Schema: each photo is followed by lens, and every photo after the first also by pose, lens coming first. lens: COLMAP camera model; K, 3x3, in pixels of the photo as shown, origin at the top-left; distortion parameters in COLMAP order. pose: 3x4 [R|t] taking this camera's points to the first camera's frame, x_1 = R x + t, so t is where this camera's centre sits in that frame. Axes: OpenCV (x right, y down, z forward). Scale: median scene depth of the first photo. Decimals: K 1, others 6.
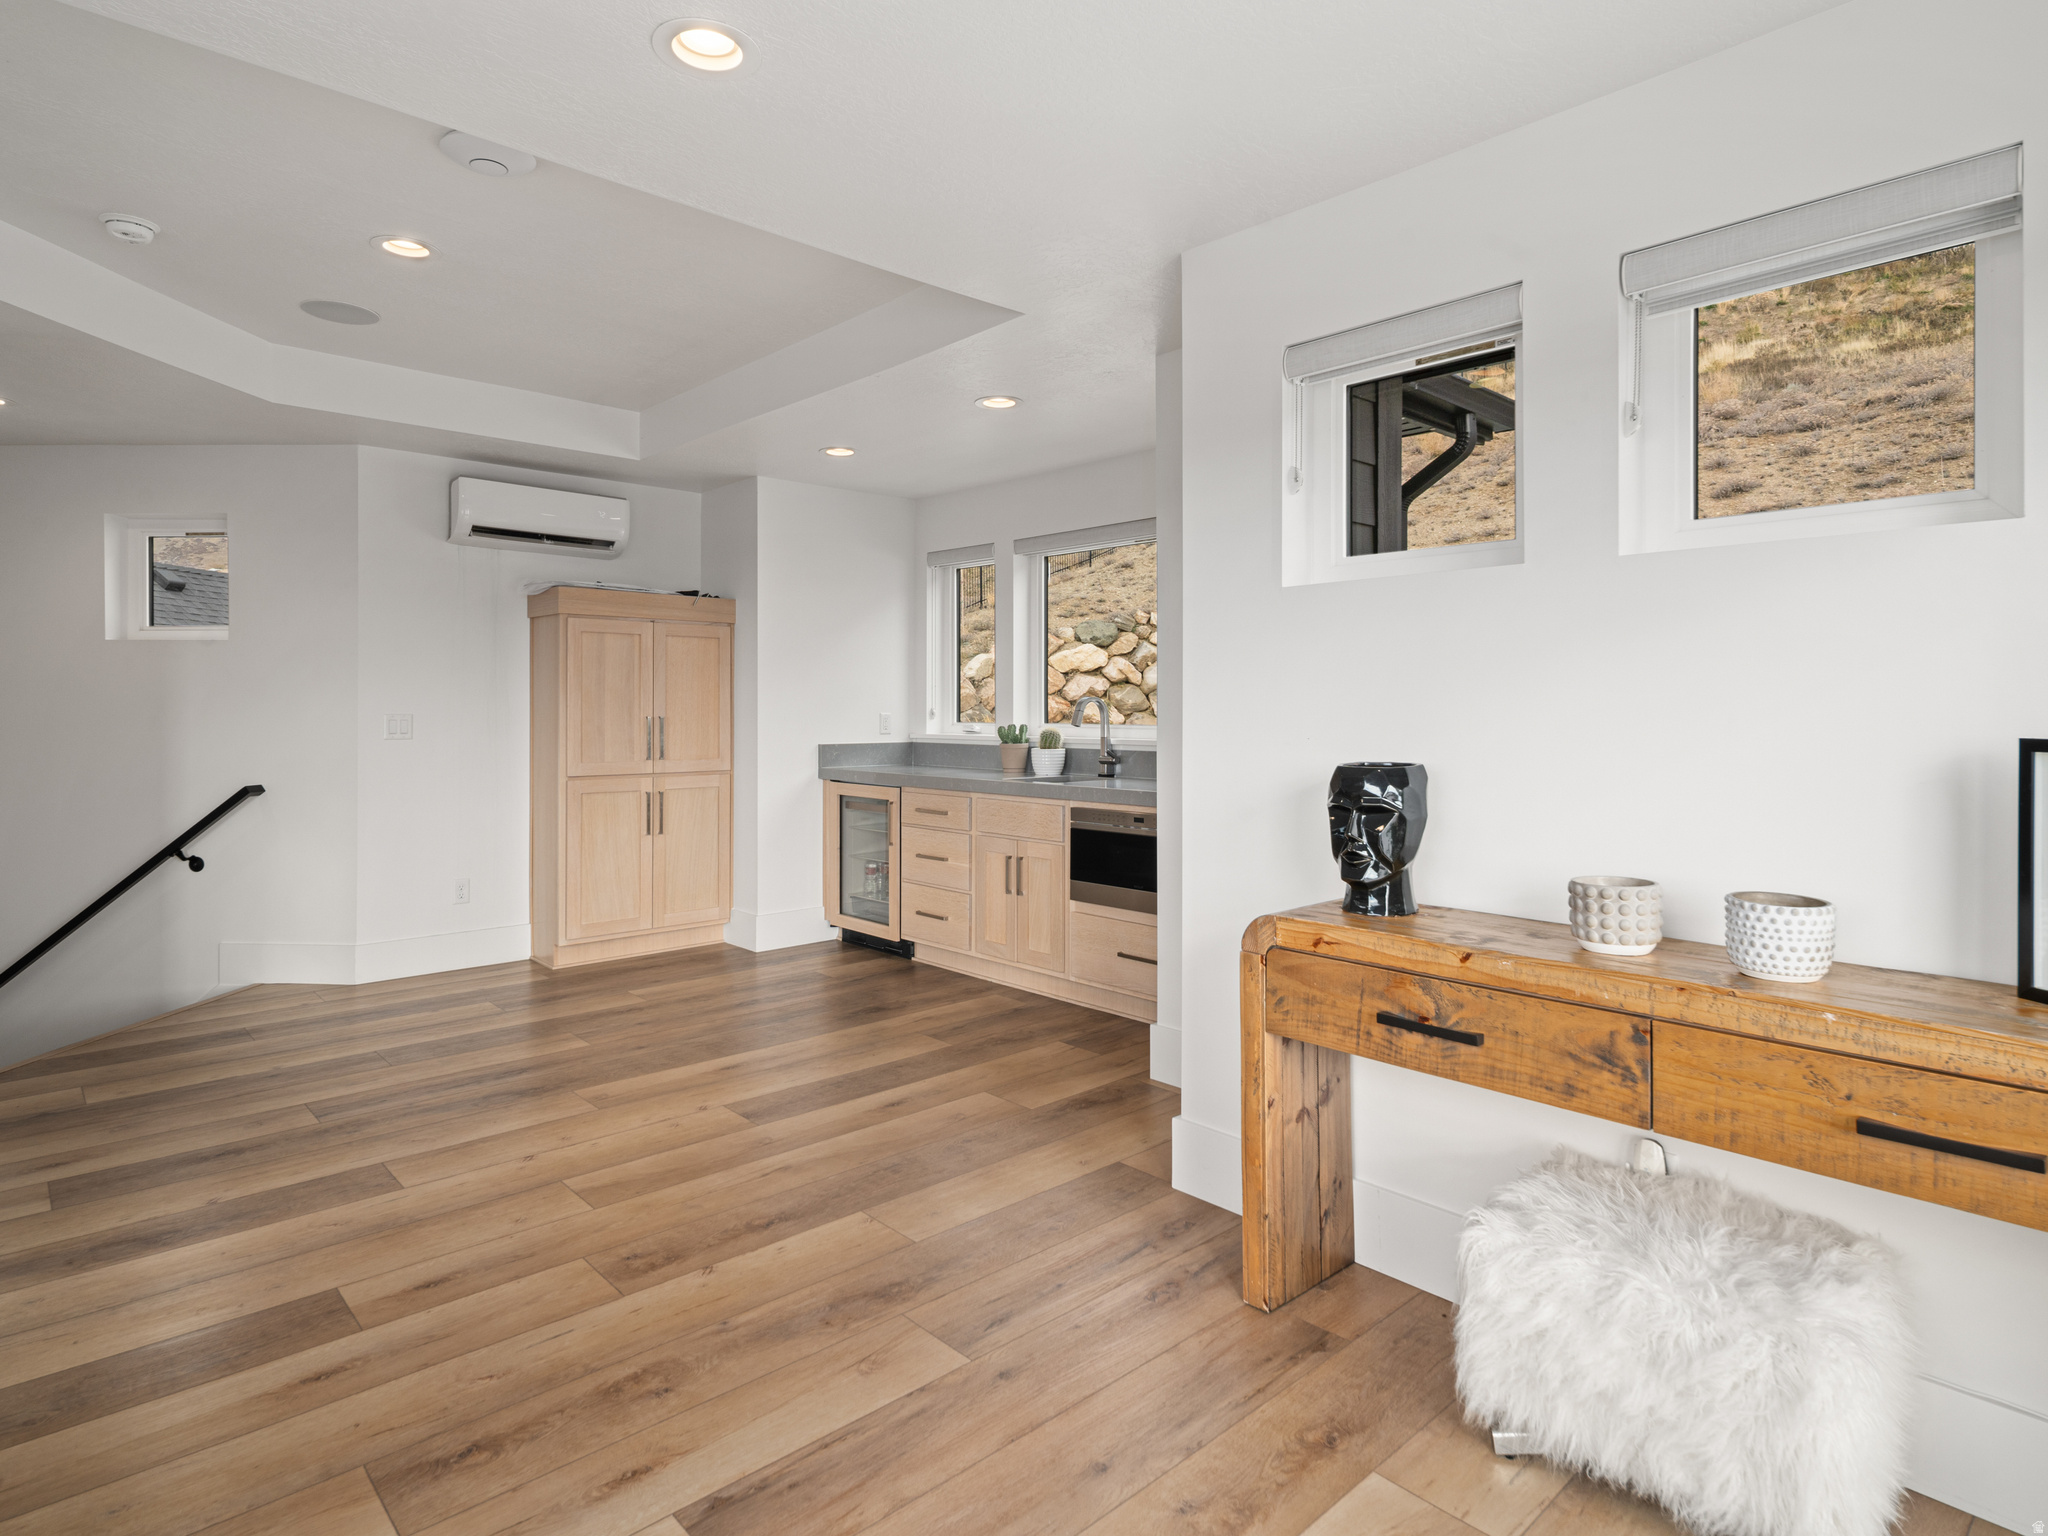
lens RADIAL K [[1110.8, 0, 1000.6], [0, 1110.8, 704.3], [0, 0, 1]] dist [0.004507, 0.001353]
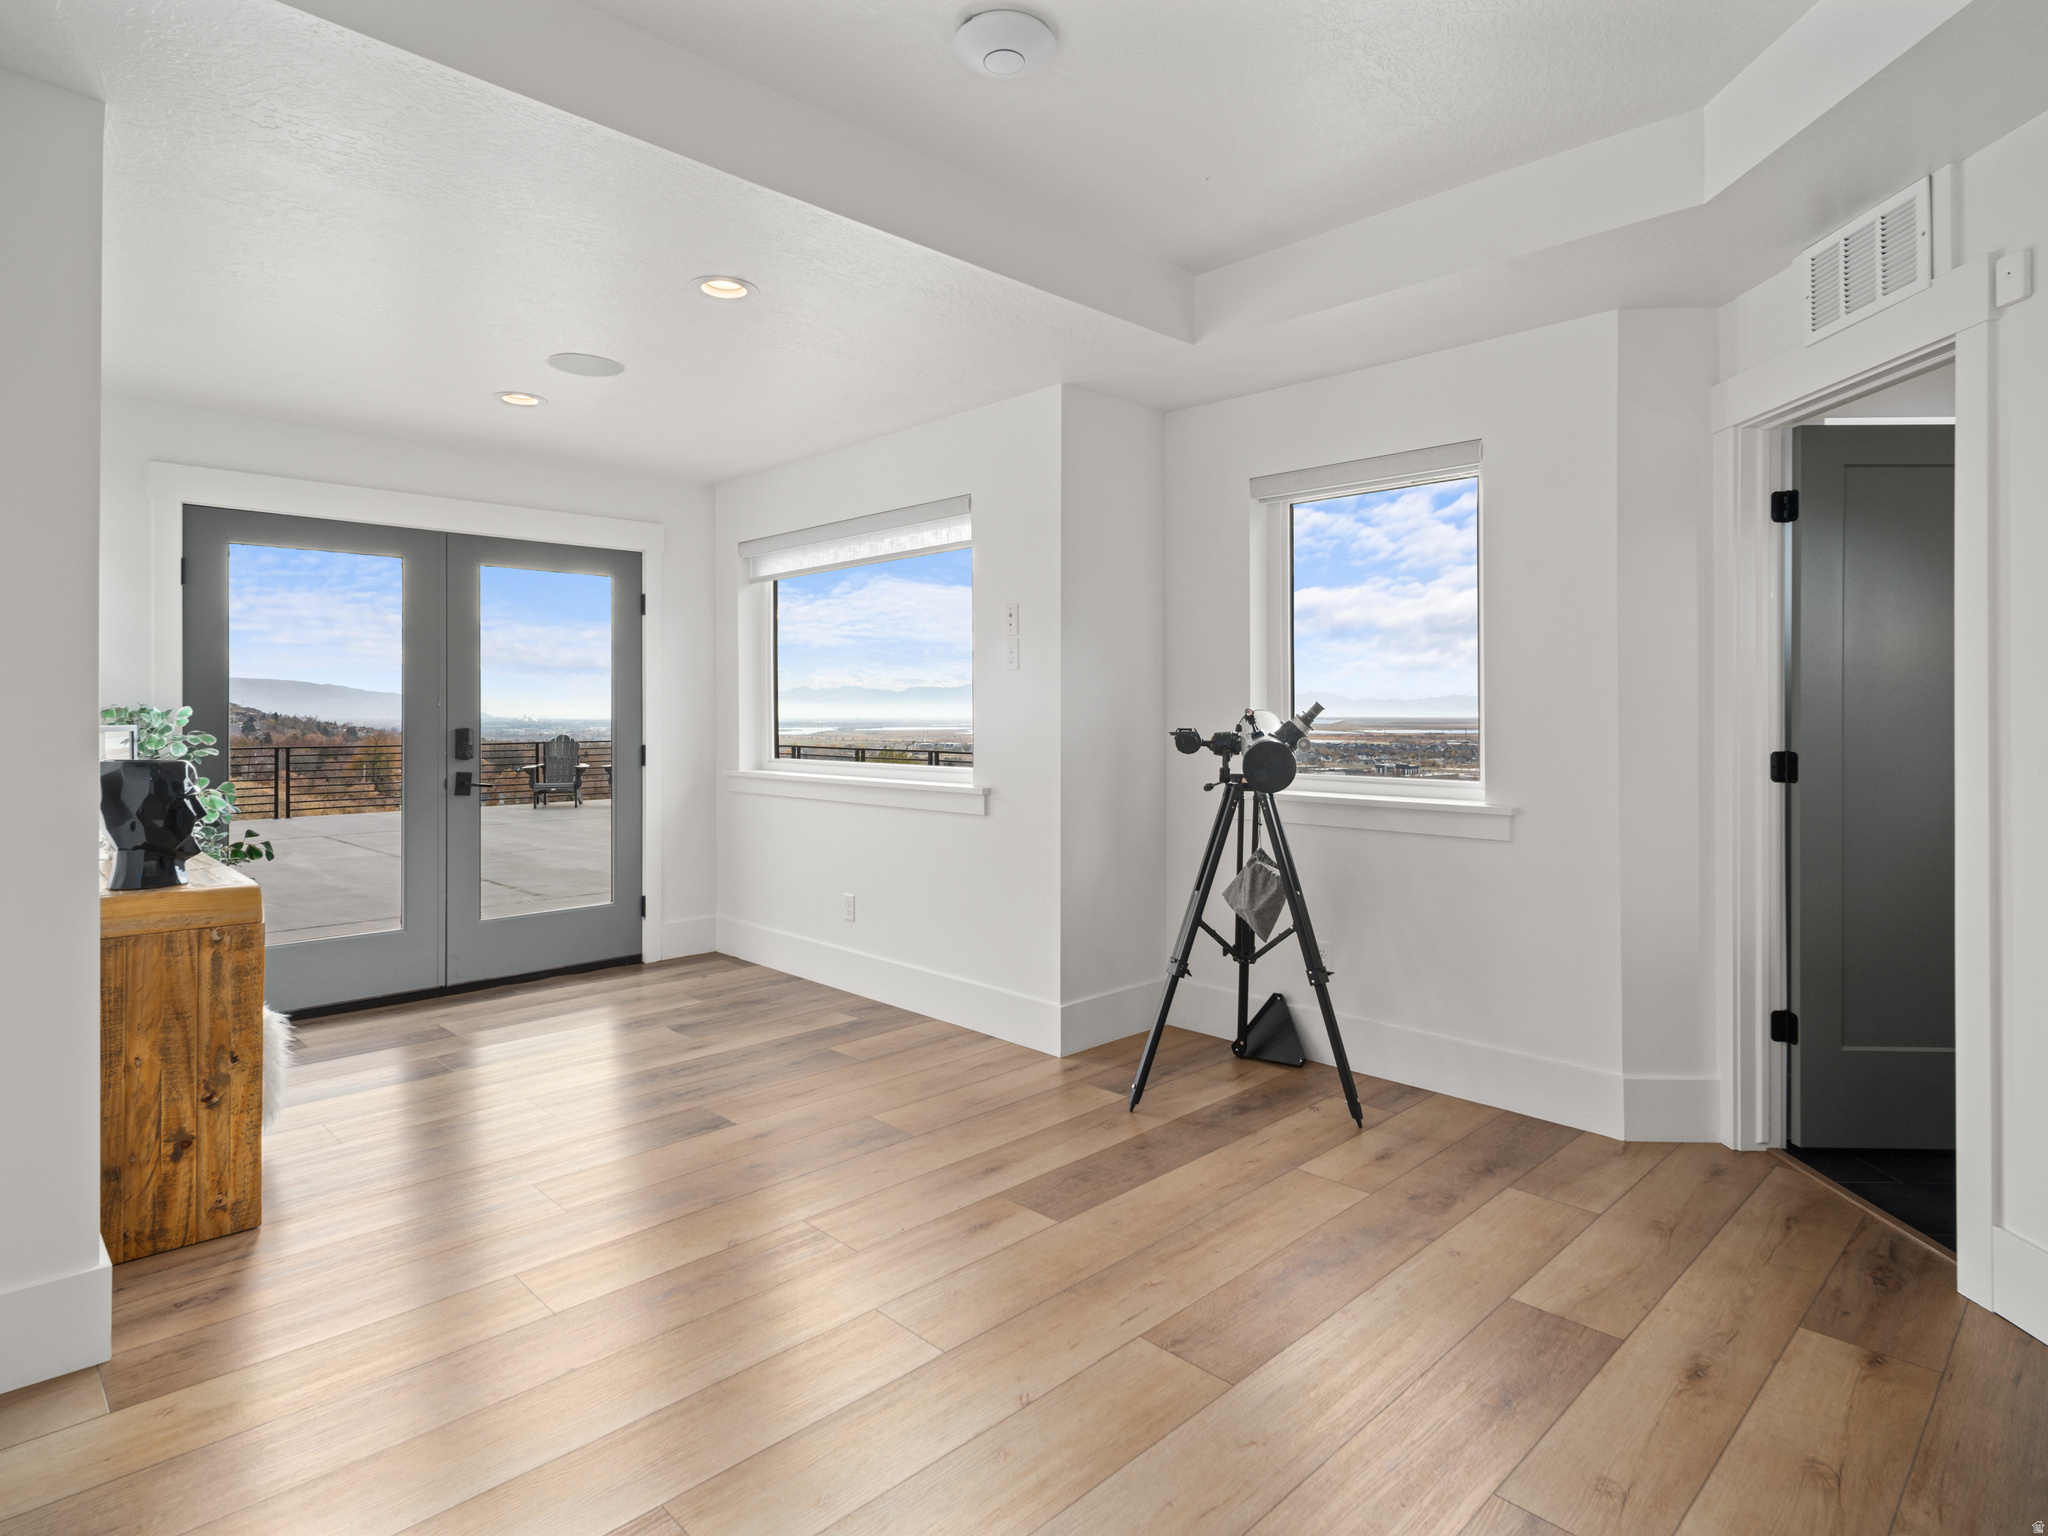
lens RADIAL K [[1147.6, 0, 1016.9], [0, 1147.6, 706.5], [0, 0, 1]] dist [-0.000354, 0.000089]
pose [[-0.999418, -0.001929, -0.034049, -0.403015], [-0.001668, 0.999969, -0.007695, 0.005006], [0.034063, -0.007634, -0.999391, 1.714040]]
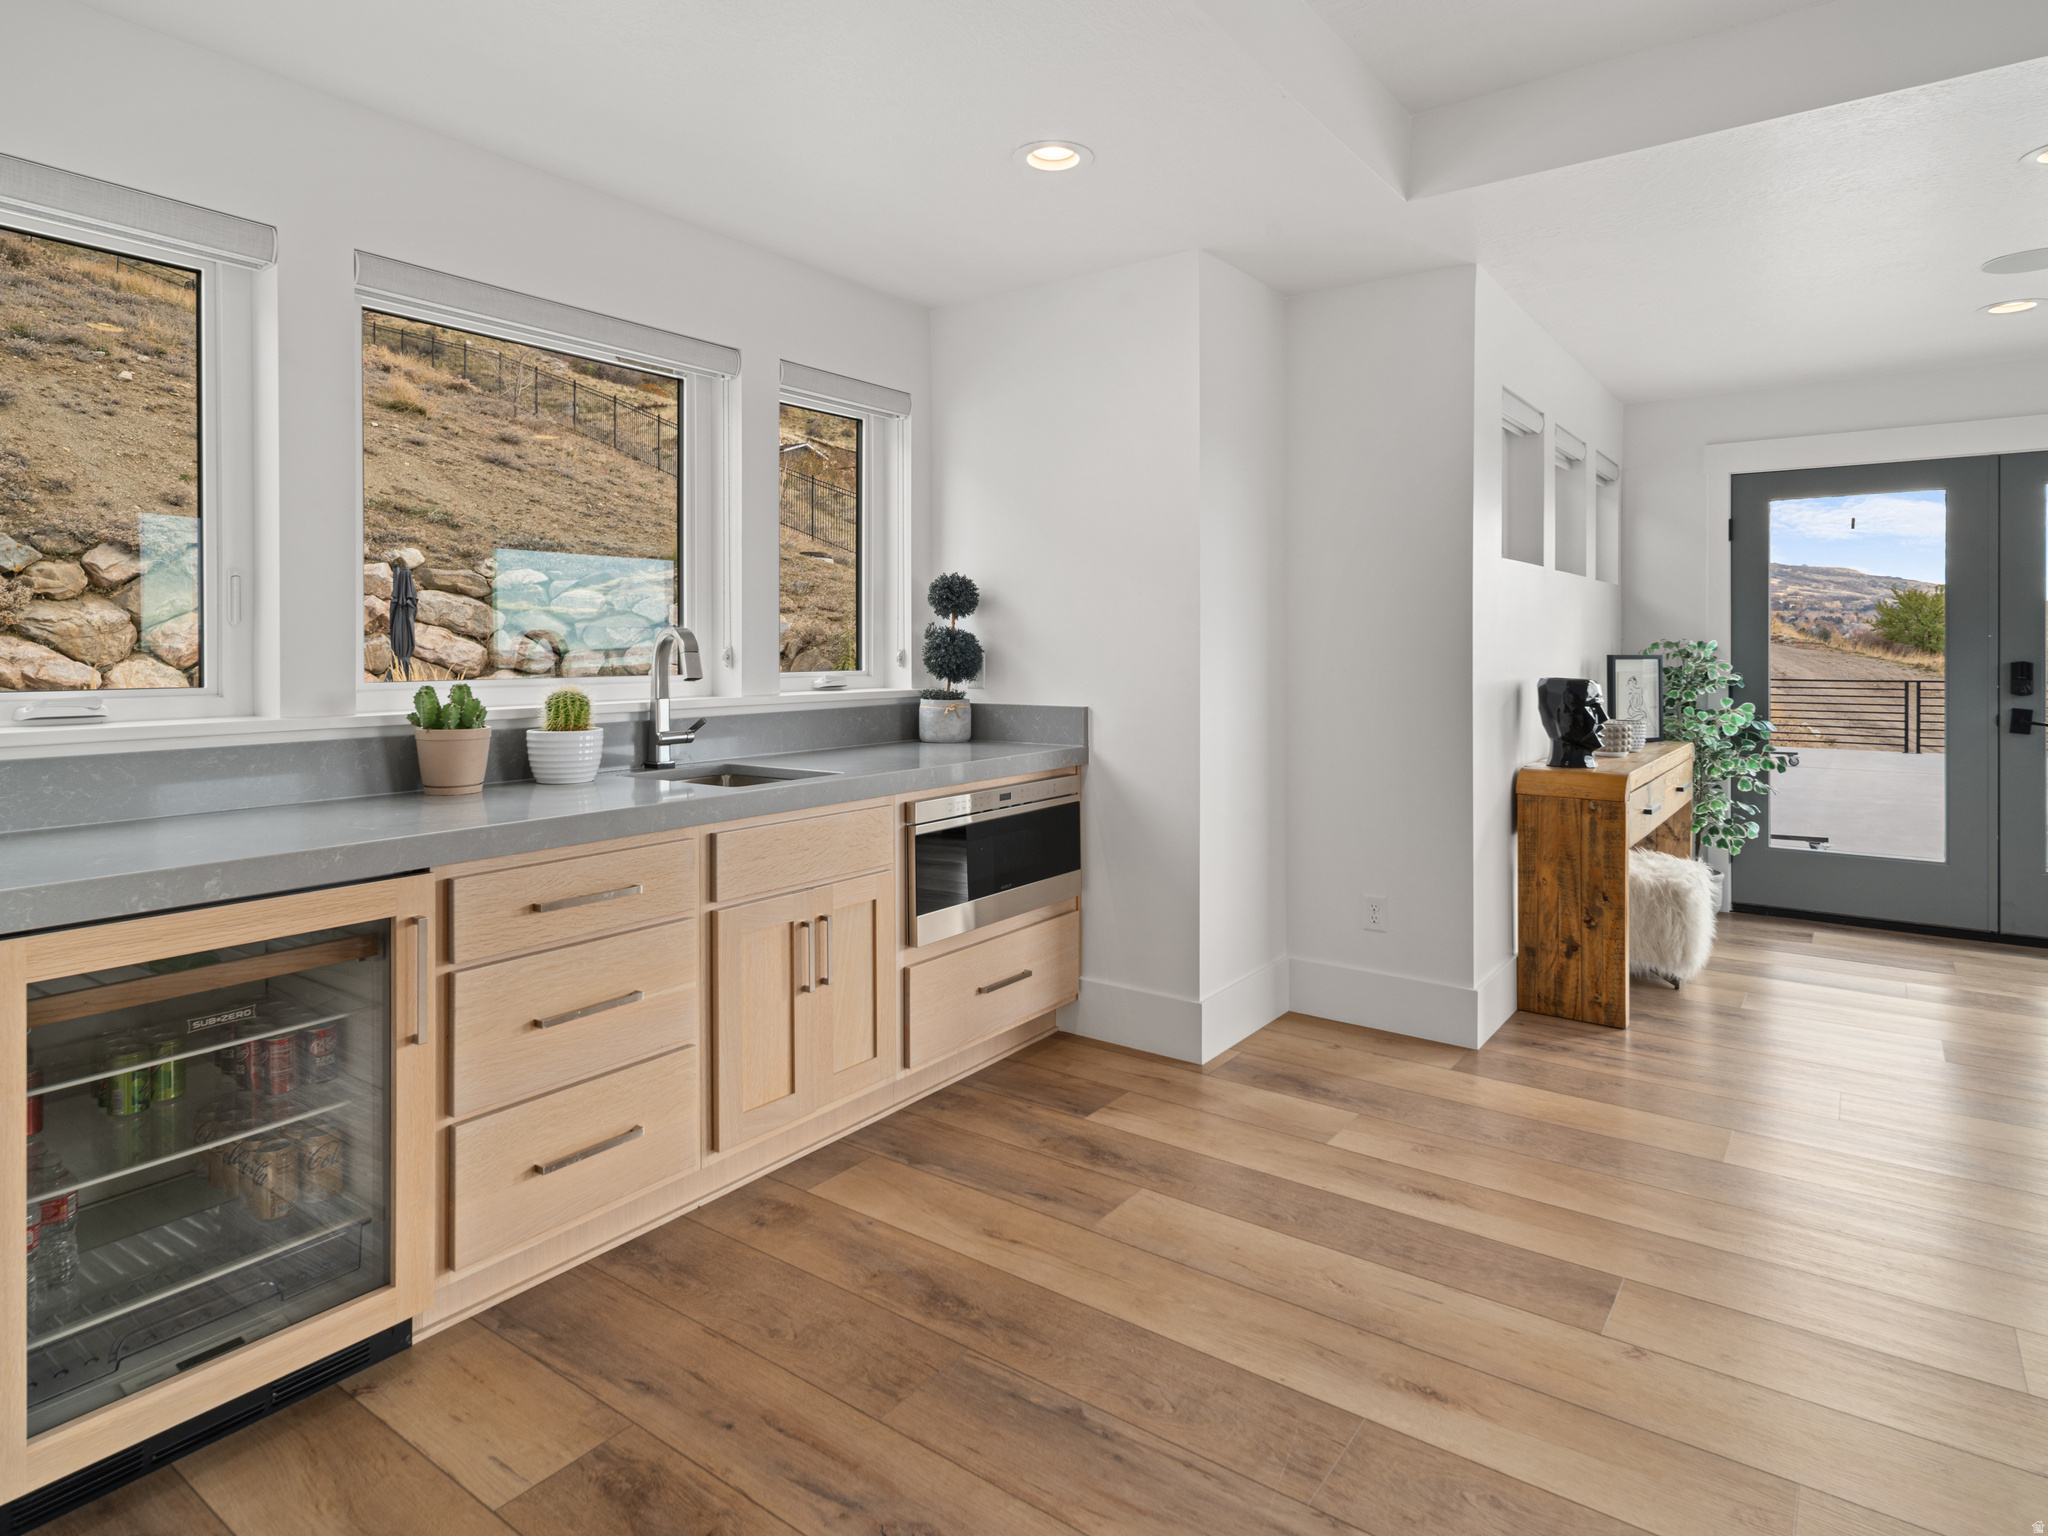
lens RADIAL K [[1115.2, 0, 1026.6], [0, 1115.2, 648.0], [0, 0, 1]] dist [0.005362, 0.000536]
pose [[-0.186145, -0.002589, 0.982519, -0.886972], [-0.001011, 0.999997, 0.002444, 0.004086], [-0.982522, -0.000539, -0.186147, 1.625959]]
